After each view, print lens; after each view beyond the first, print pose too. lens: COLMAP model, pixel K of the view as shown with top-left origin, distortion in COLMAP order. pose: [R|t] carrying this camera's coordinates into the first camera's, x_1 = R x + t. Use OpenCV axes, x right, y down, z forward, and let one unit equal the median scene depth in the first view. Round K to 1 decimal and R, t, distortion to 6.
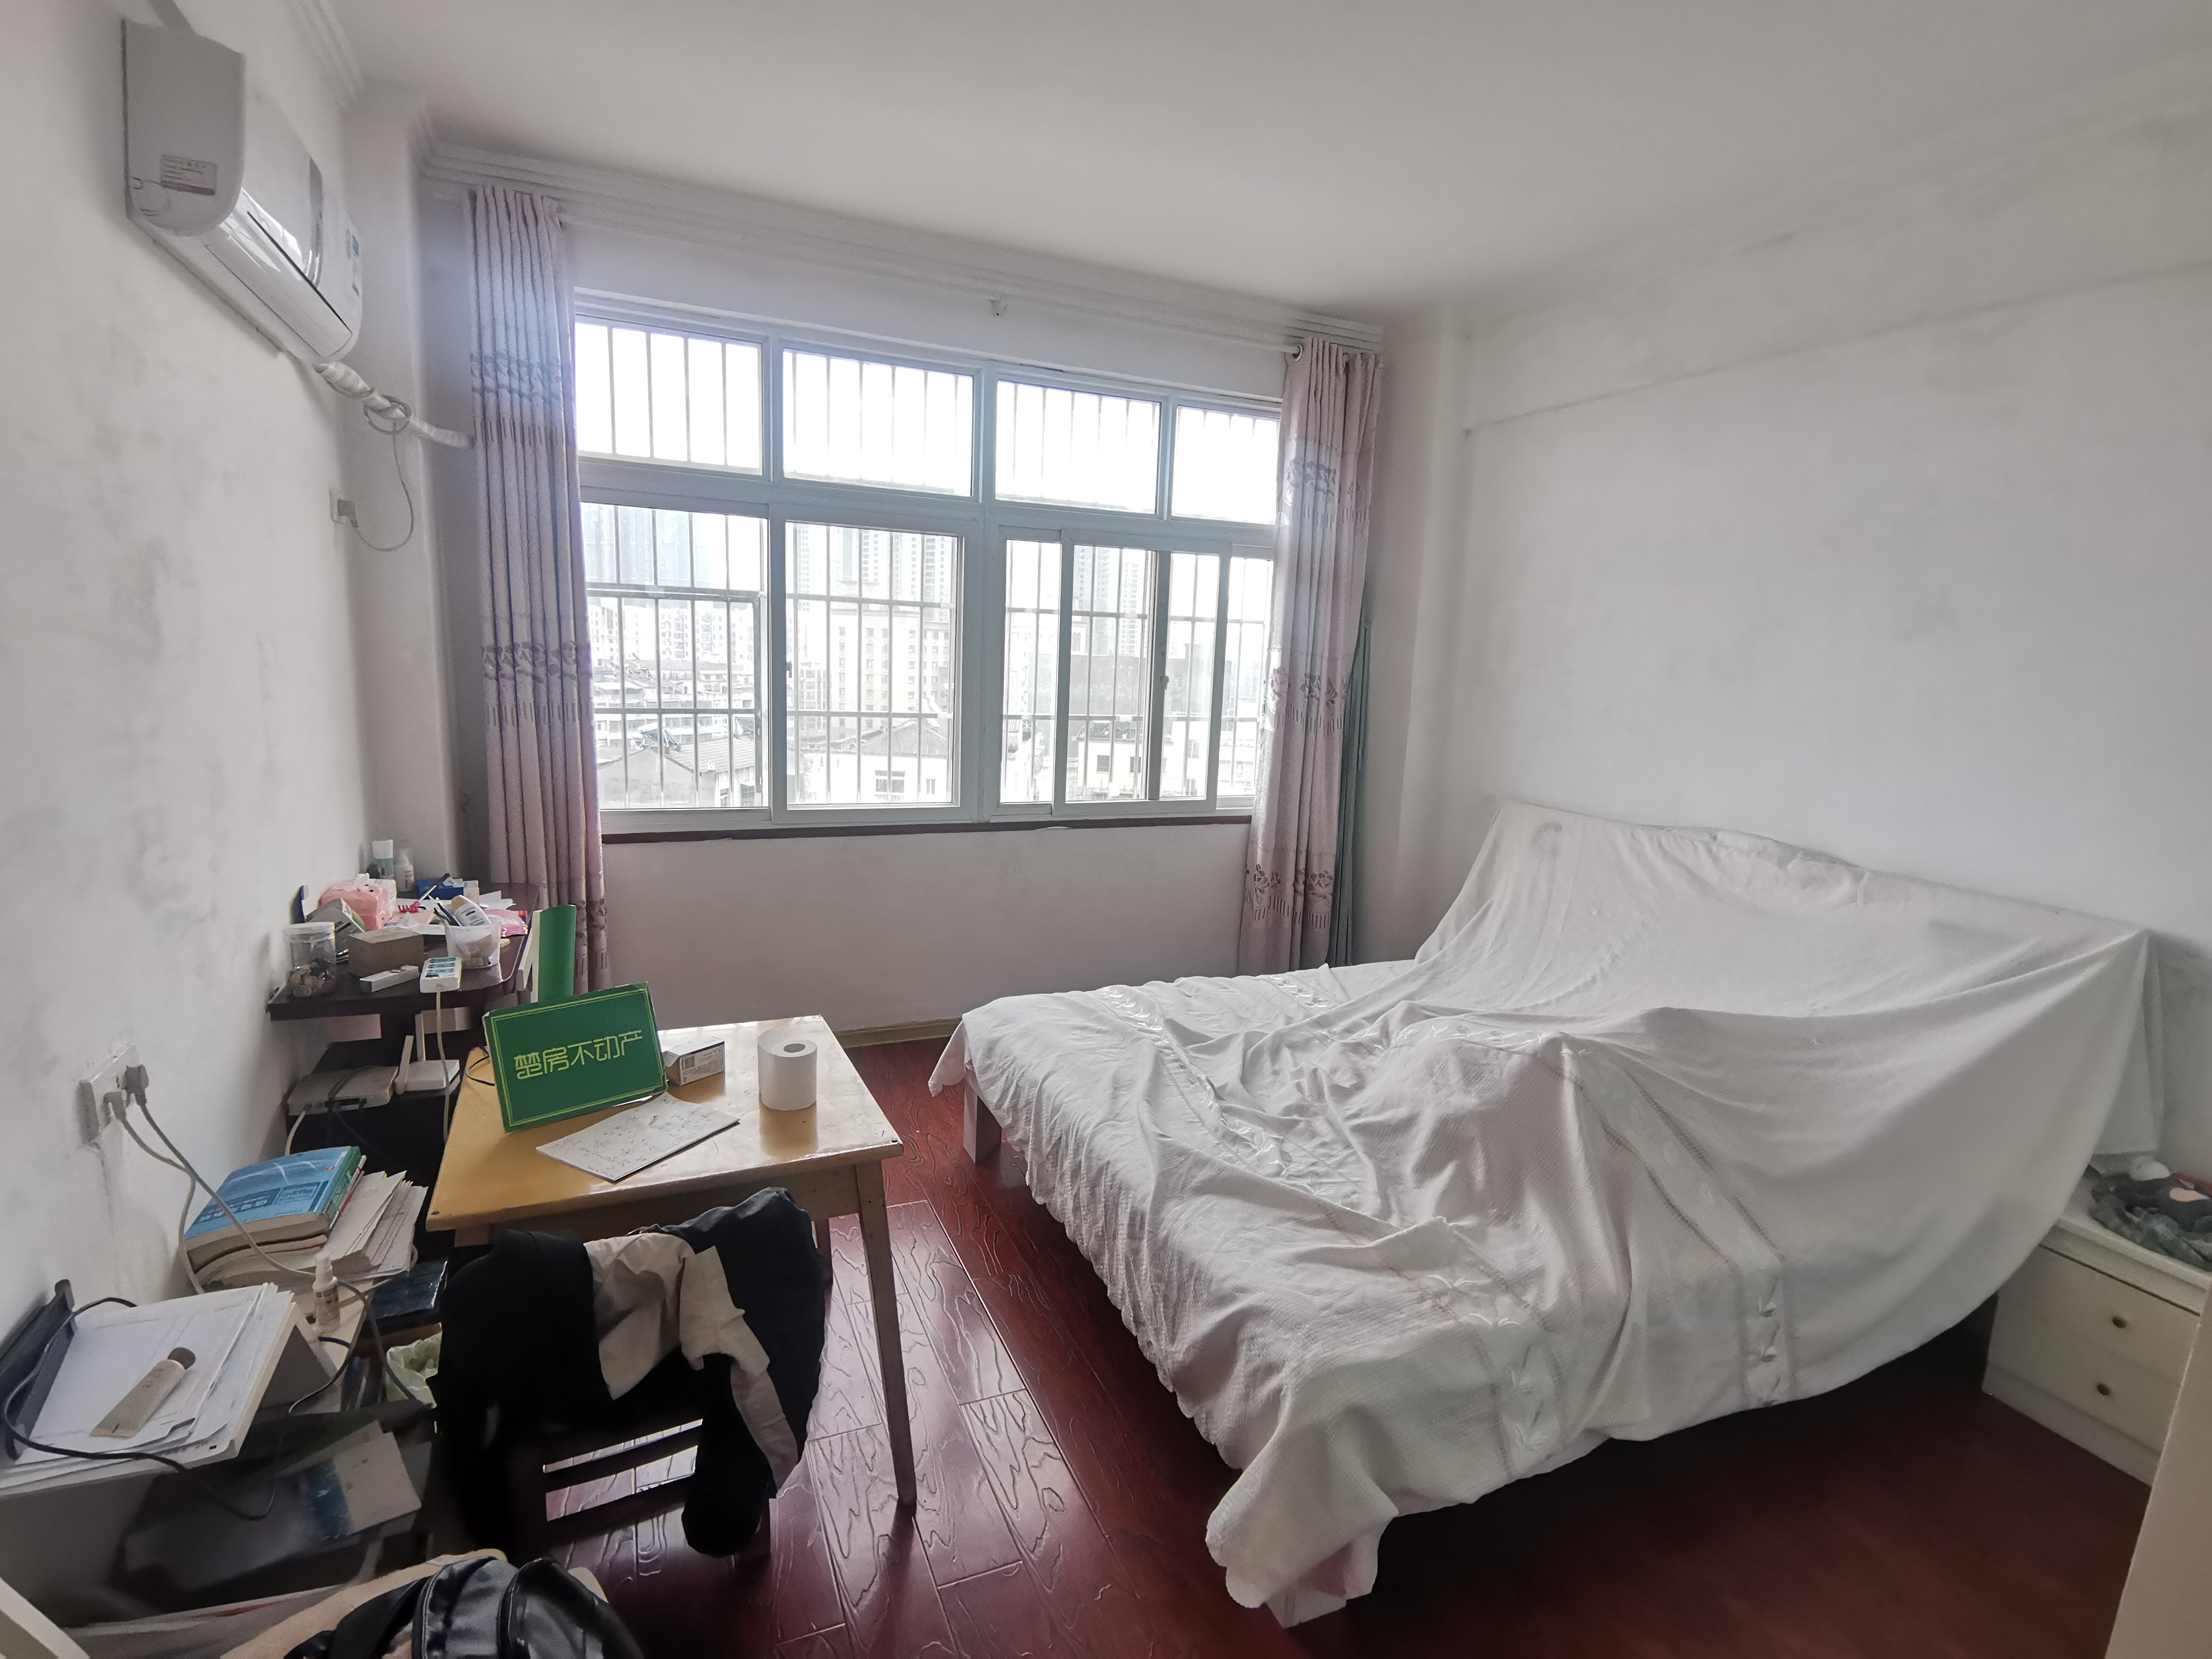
lens RADIAL K [[1101.3, 0, 1106.0], [0, 1101.3, 829.5], [0, 0, 1]] dist [-0.000893, -0.000147]
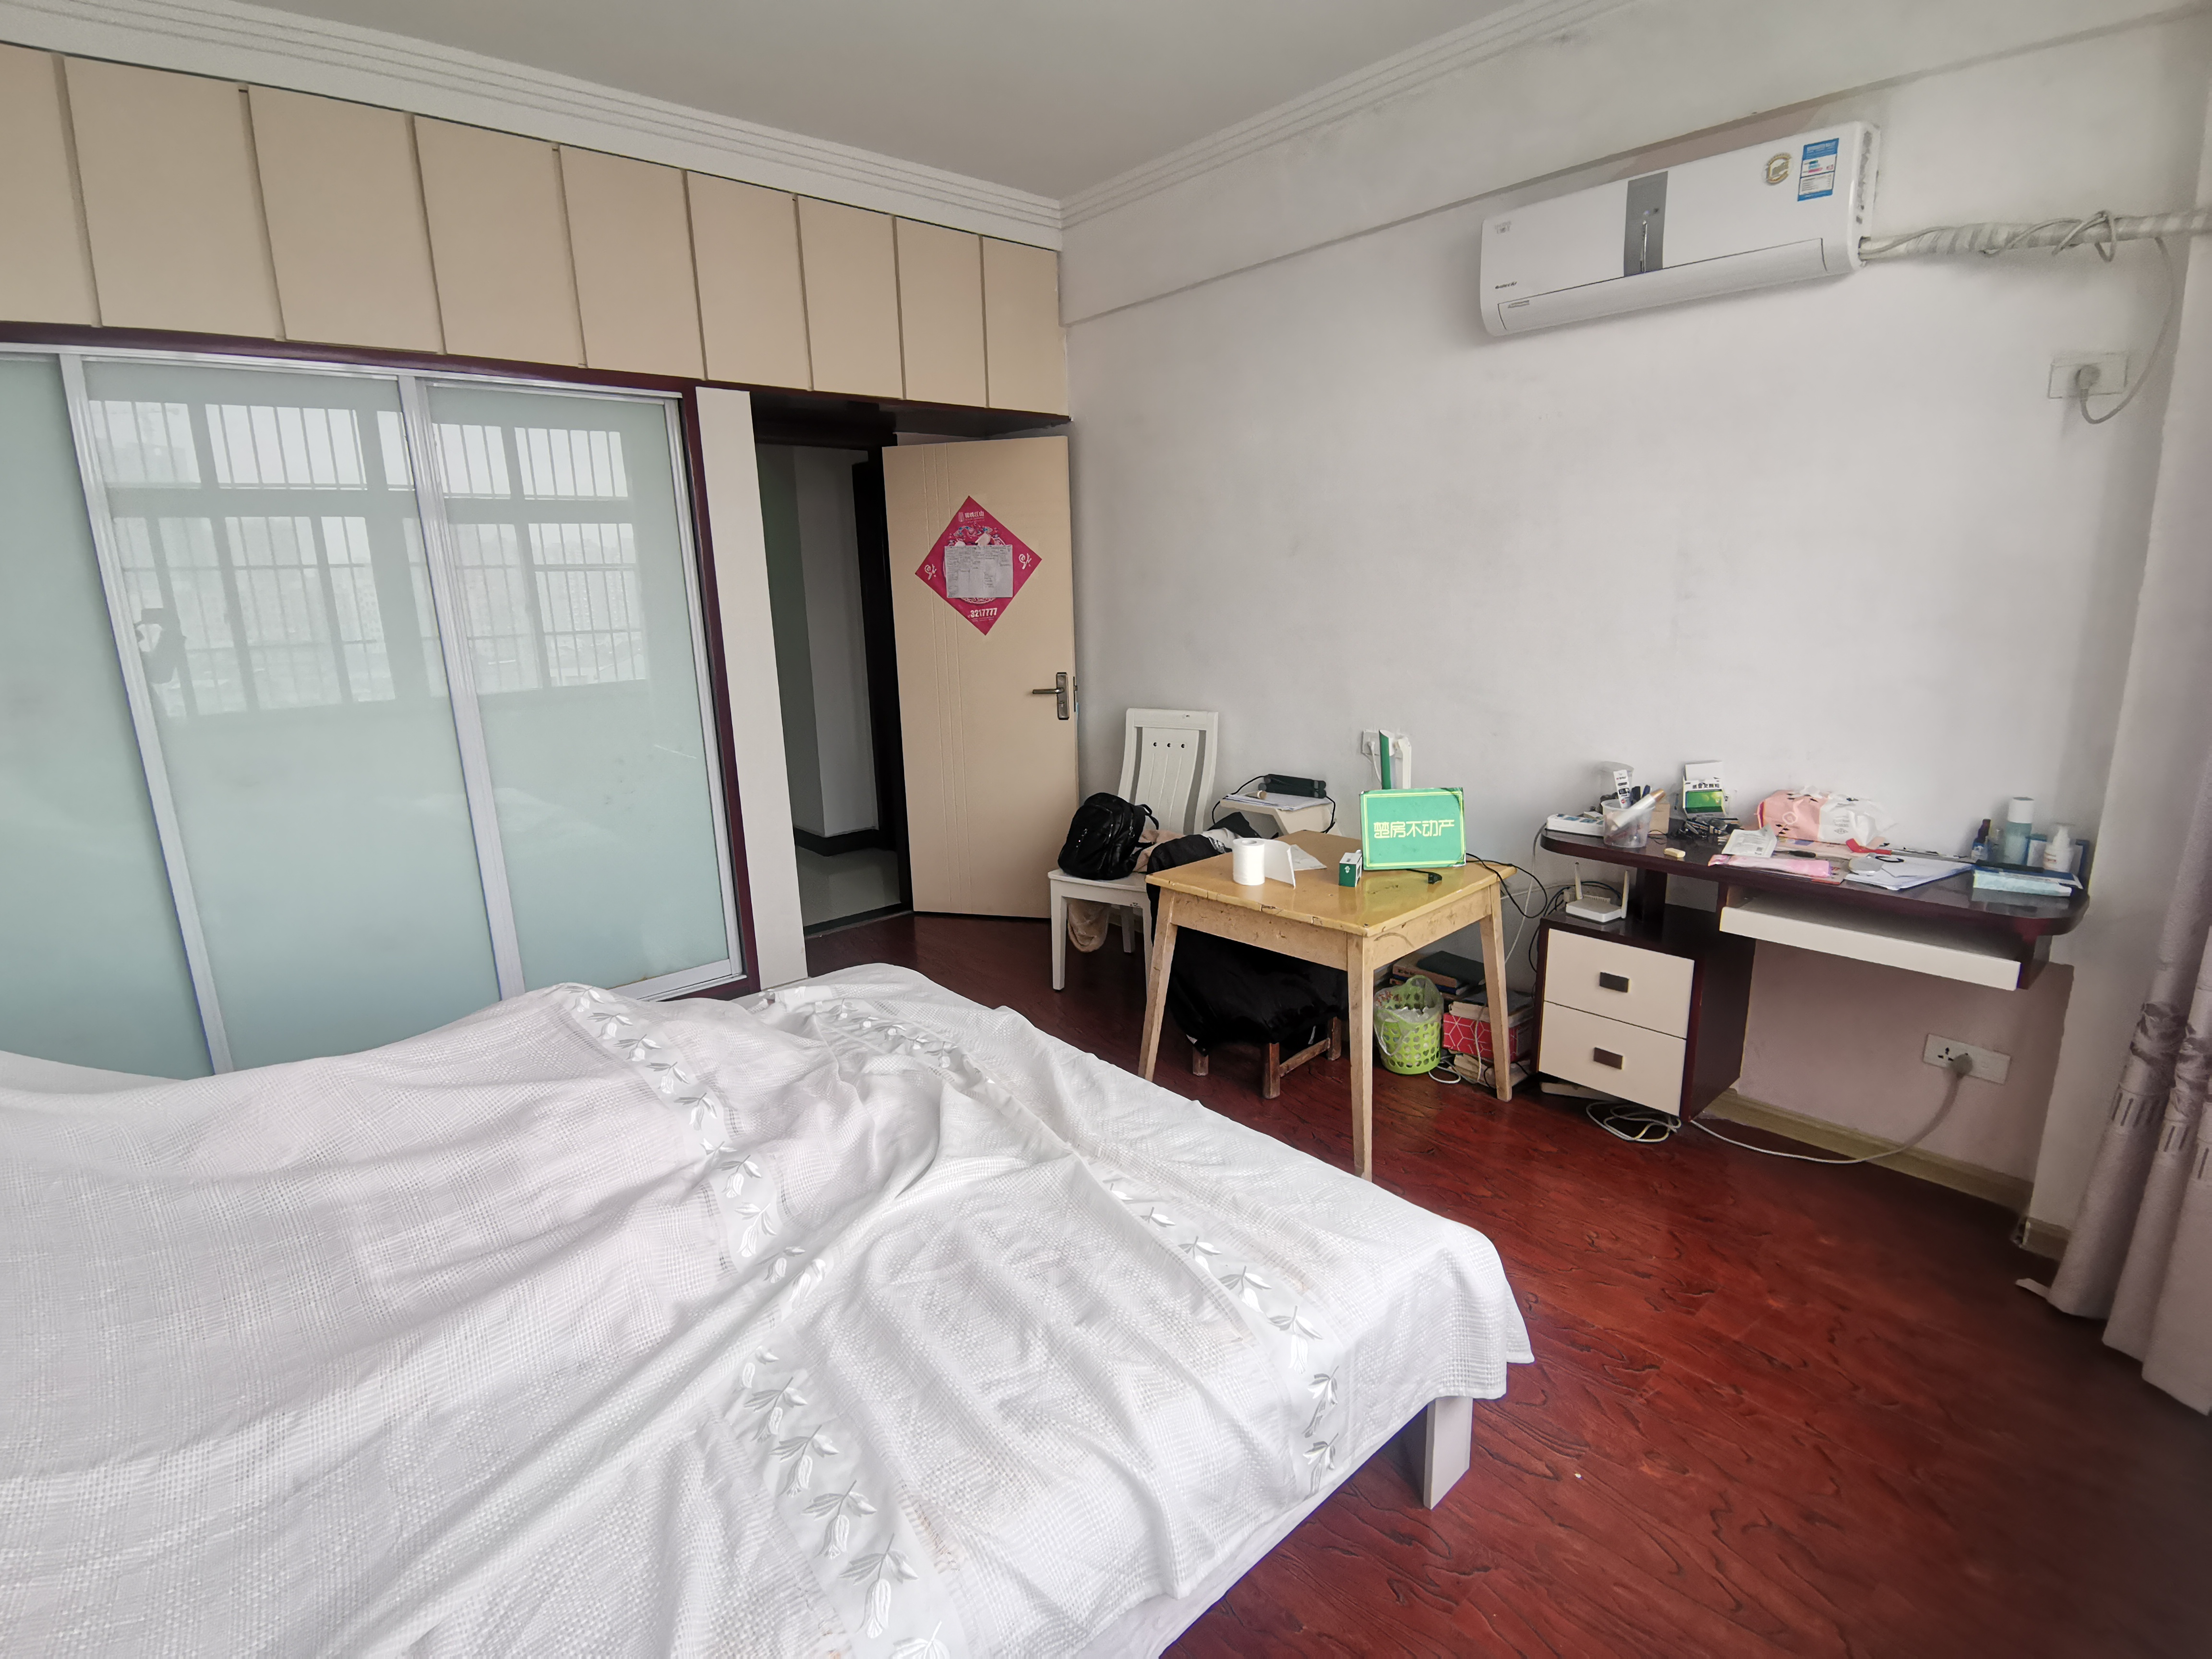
lens RADIAL K [[1101.3, 0, 1106.0], [0, 1101.3, 829.5], [0, 0, 1]] dist [-0.000893, -0.000147]
pose [[0.541296, -0.291683, 0.788619, -0.982470], [0.237763, 0.952722, 0.189182, 0.062149], [-0.806516, 0.085101, 0.585056, -0.571667]]
